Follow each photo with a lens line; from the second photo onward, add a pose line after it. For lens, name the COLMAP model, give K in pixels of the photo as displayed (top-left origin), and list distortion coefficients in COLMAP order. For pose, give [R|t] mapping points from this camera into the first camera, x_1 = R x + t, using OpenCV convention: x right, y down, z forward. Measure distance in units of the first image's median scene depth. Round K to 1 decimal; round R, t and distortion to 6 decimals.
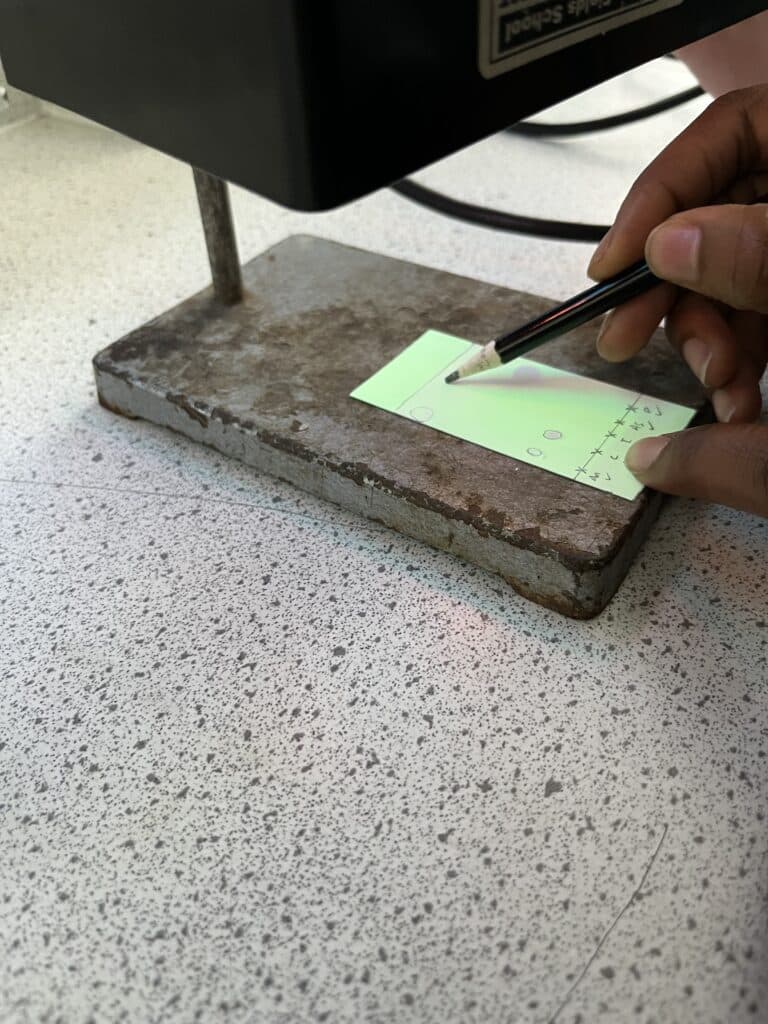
lens RADIAL K [[850.1, 0, 382.0], [0, 850.1, 512.8], [0, 0, 1]] dist [0.042096, -0.107139]
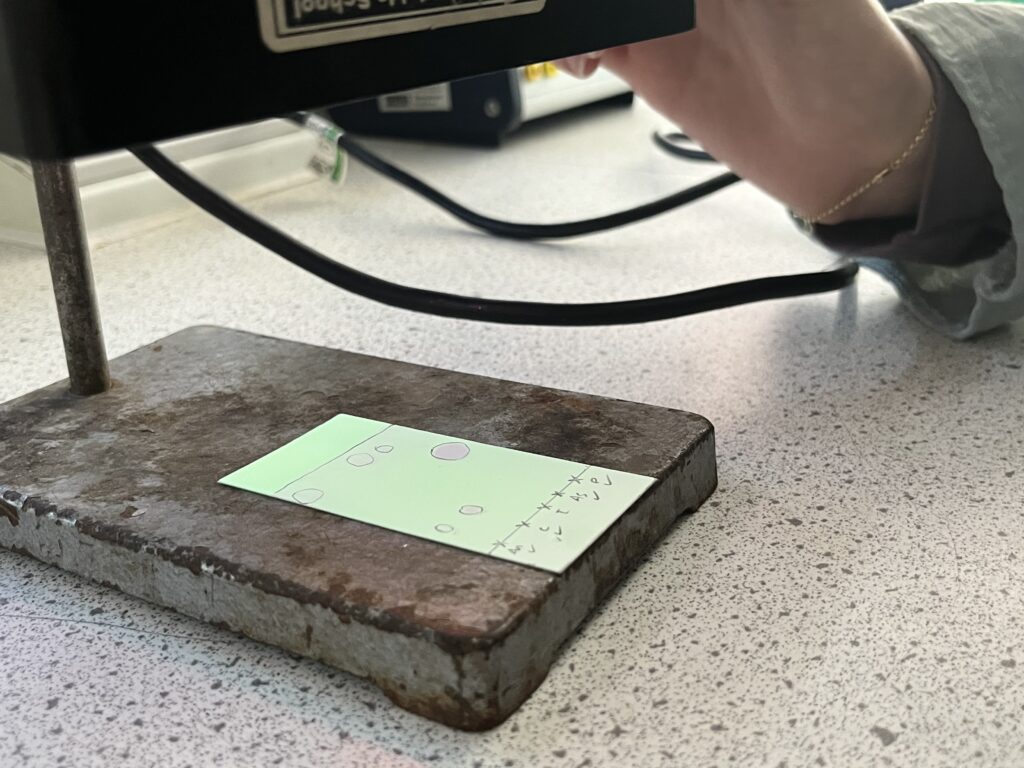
lens RADIAL K [[1207.0, 0, 512.4], [0, 1207.0, 383.3], [0, 0, 1]] dist [0.003676, 0.000000]
pose [[0.998984, -0.017442, 0.041549, 0.215082], [0.031403, 0.930750, -0.364305, 0.211687], [-0.032317, 0.365240, 0.930352, -0.058839]]
